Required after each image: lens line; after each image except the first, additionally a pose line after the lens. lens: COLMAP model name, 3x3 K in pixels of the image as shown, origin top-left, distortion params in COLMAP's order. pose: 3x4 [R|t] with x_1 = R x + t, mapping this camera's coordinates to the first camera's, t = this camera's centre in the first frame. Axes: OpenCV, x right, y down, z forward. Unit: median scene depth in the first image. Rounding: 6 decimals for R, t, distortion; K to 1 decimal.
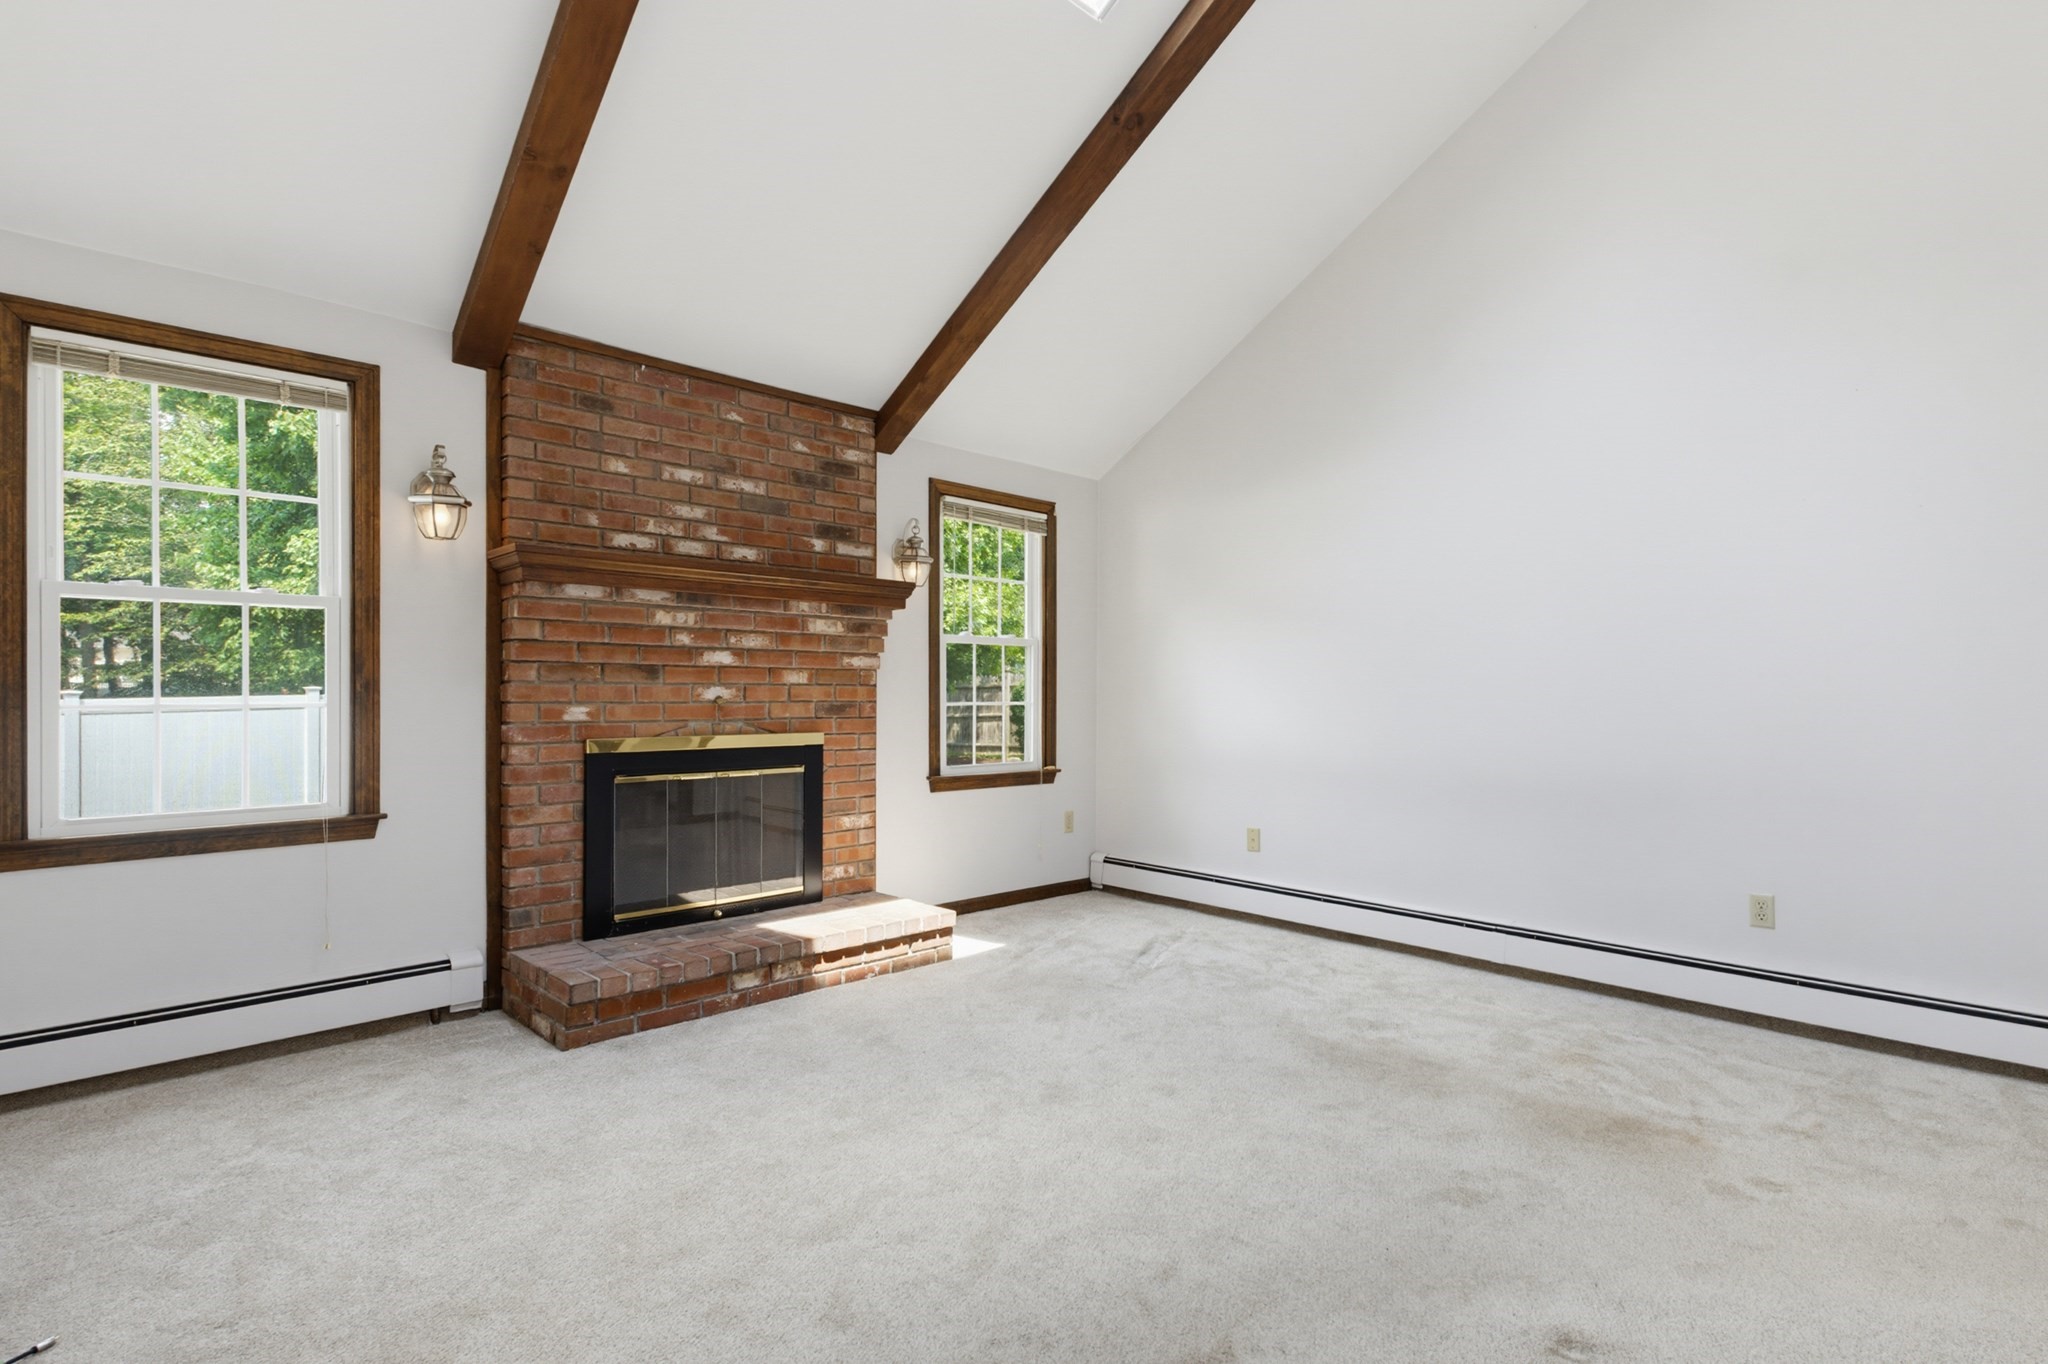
lens RADIAL K [[998.0, 0, 1062.4], [0, 998.0, 677.3], [0, 0, 1]] dist [0.012233, -0.001283]
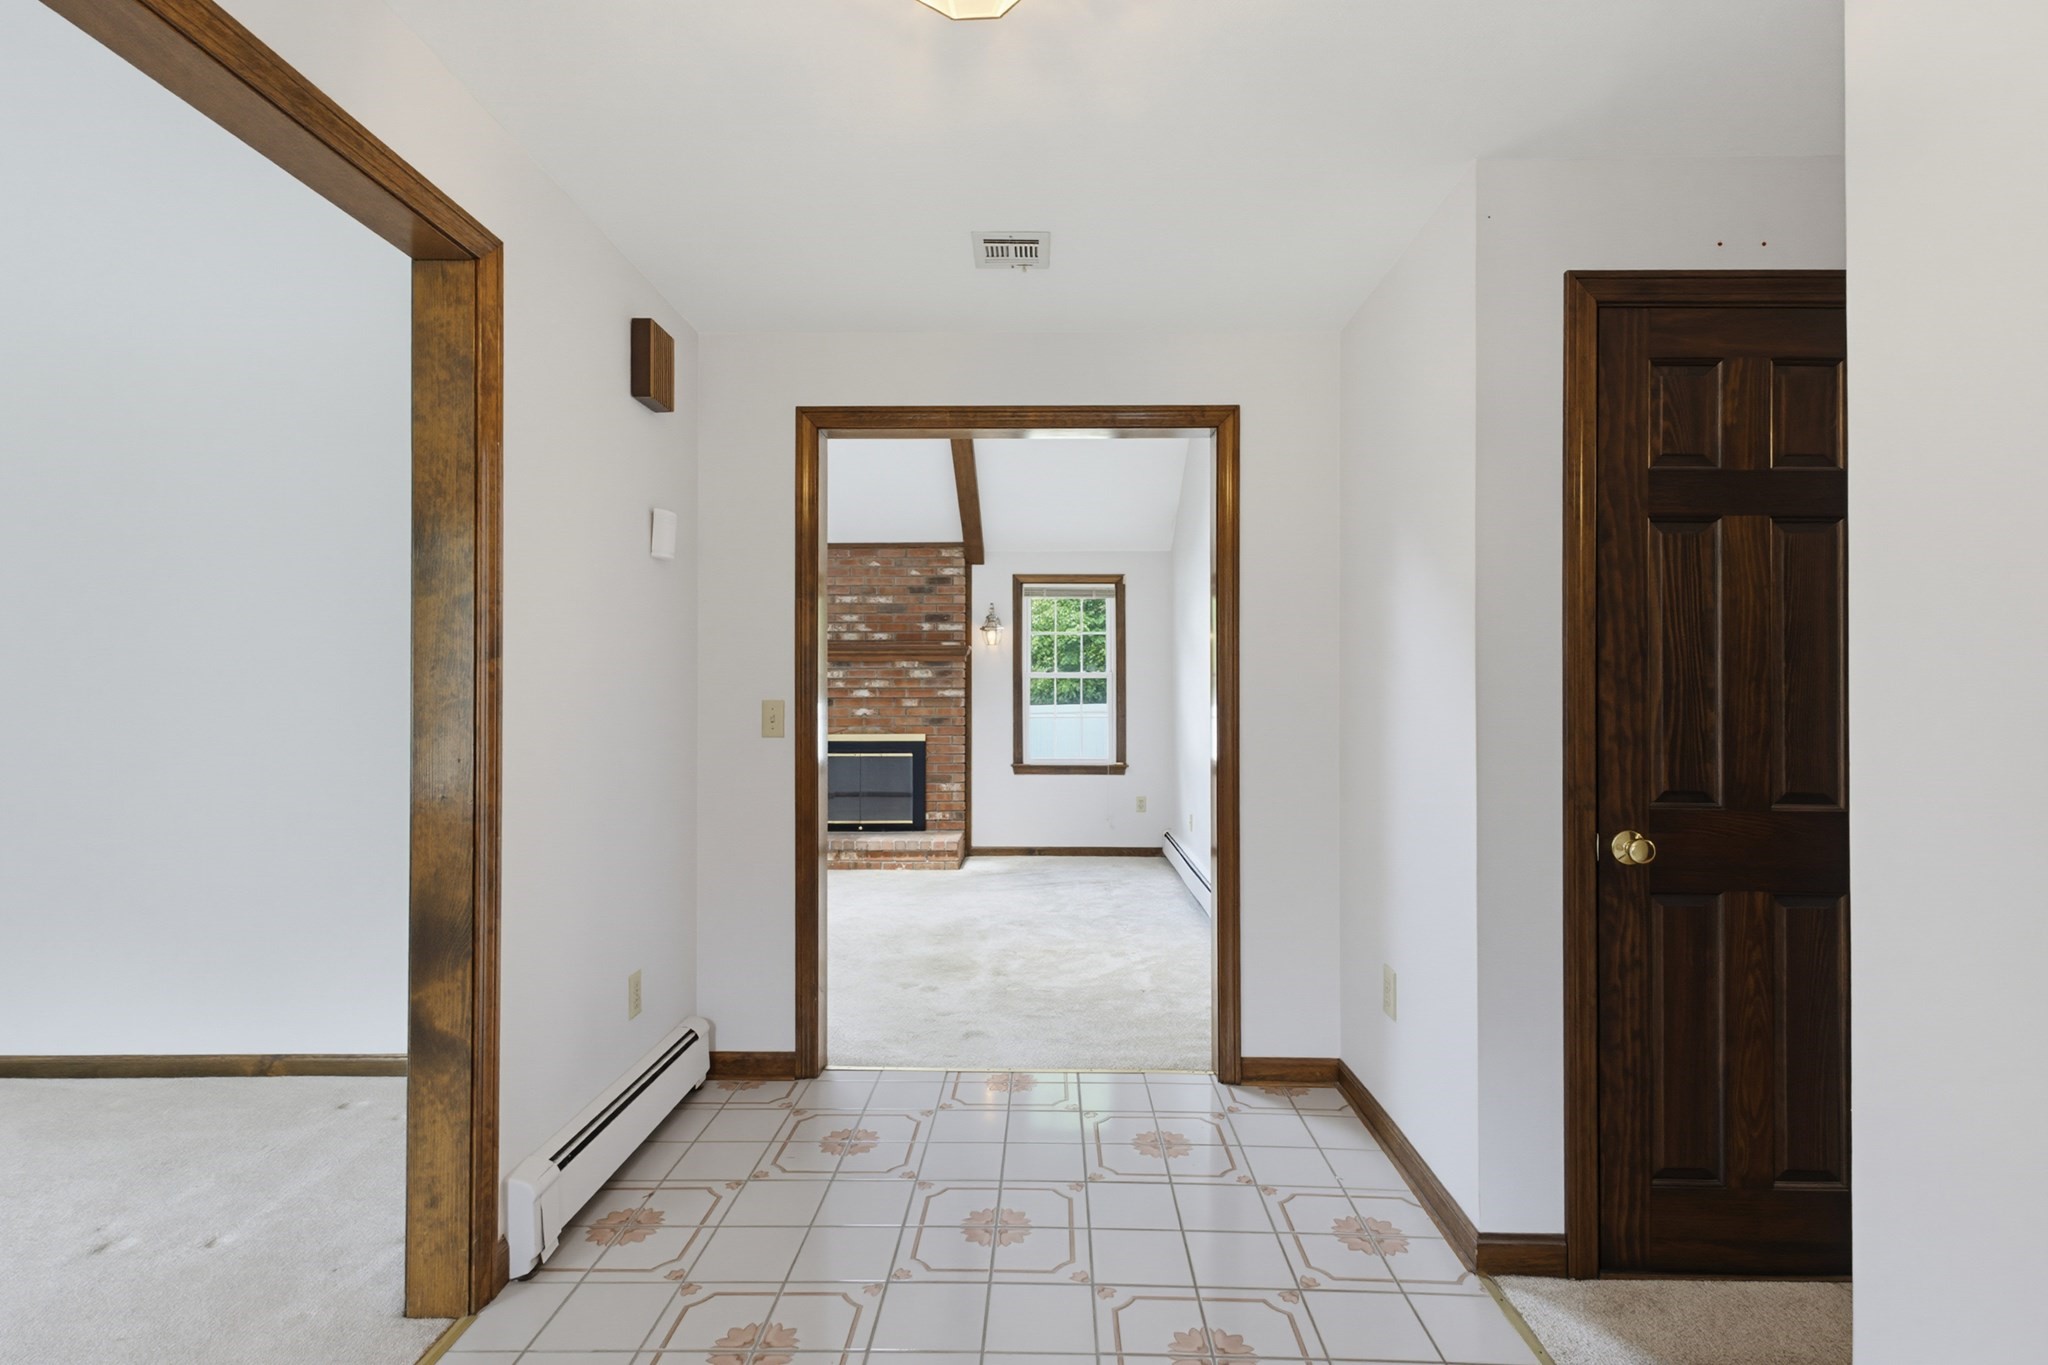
lens RADIAL K [[998.0, 0, 1062.4], [0, 998.0, 677.8], [0, 0, 1]] dist [0.012233, -0.001283]
pose [[0.693175, -0.022108, -0.720431, 1.223489], [0.015881, 0.999755, -0.015400, -0.012862], [0.720595, -0.000767, 0.693356, -0.040271]]
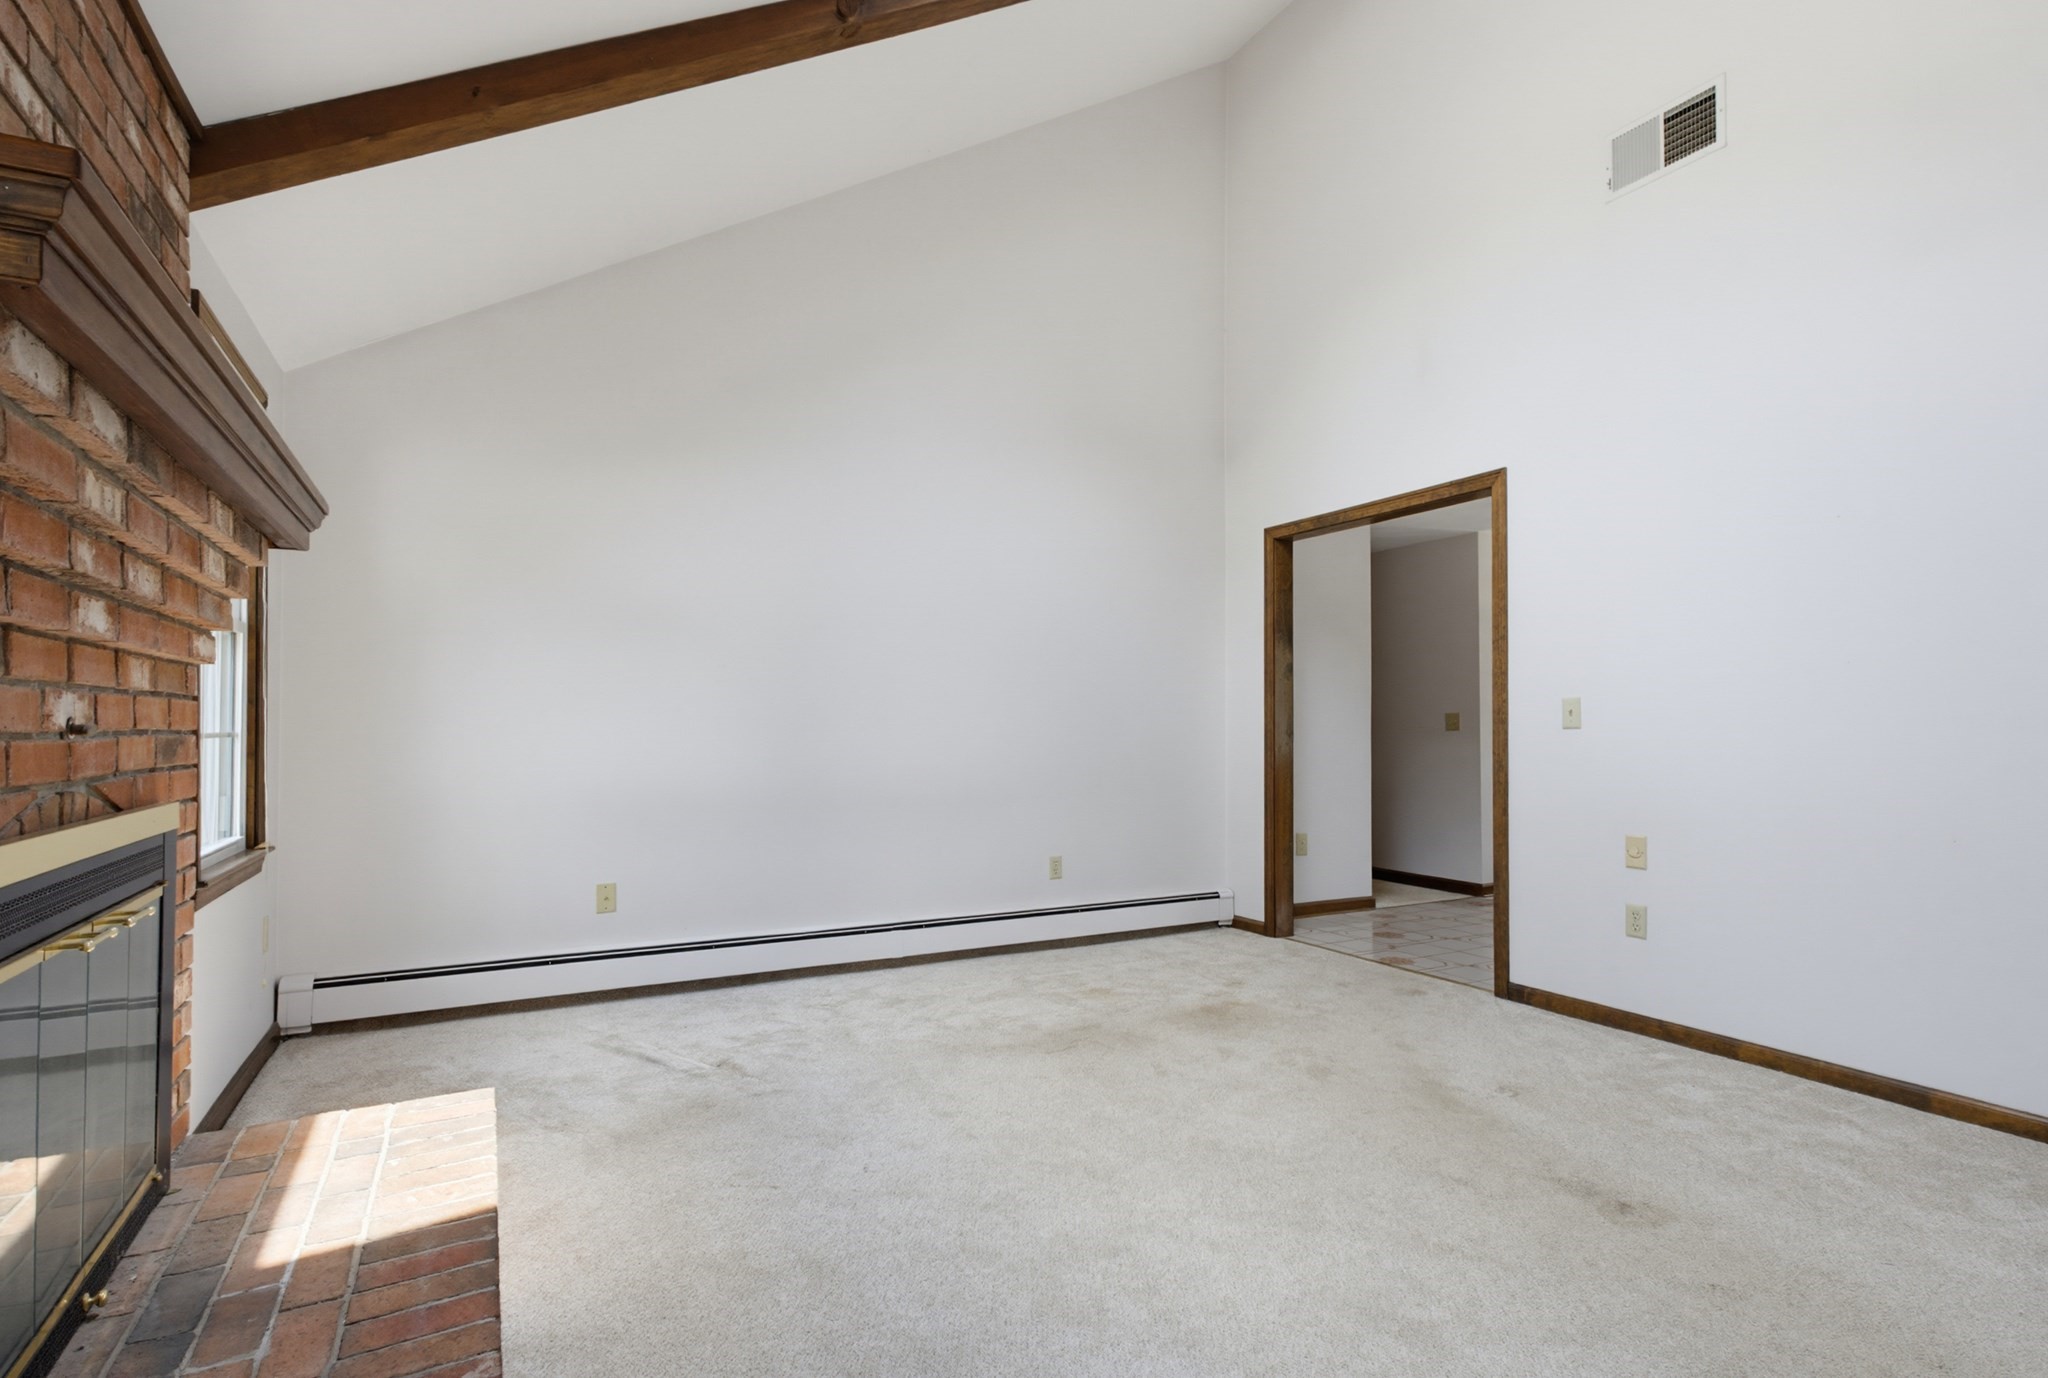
lens RADIAL K [[1001.9, 0, 1017.9], [0, 1001.9, 699.3], [0, 0, 1]] dist [0.021159, 0.000385]
pose [[0.301073, 0.014634, 0.953489, -0.593819], [-0.011726, 0.999863, -0.011643, 0.009799], [-0.953529, -0.007675, 0.301203, 0.539993]]
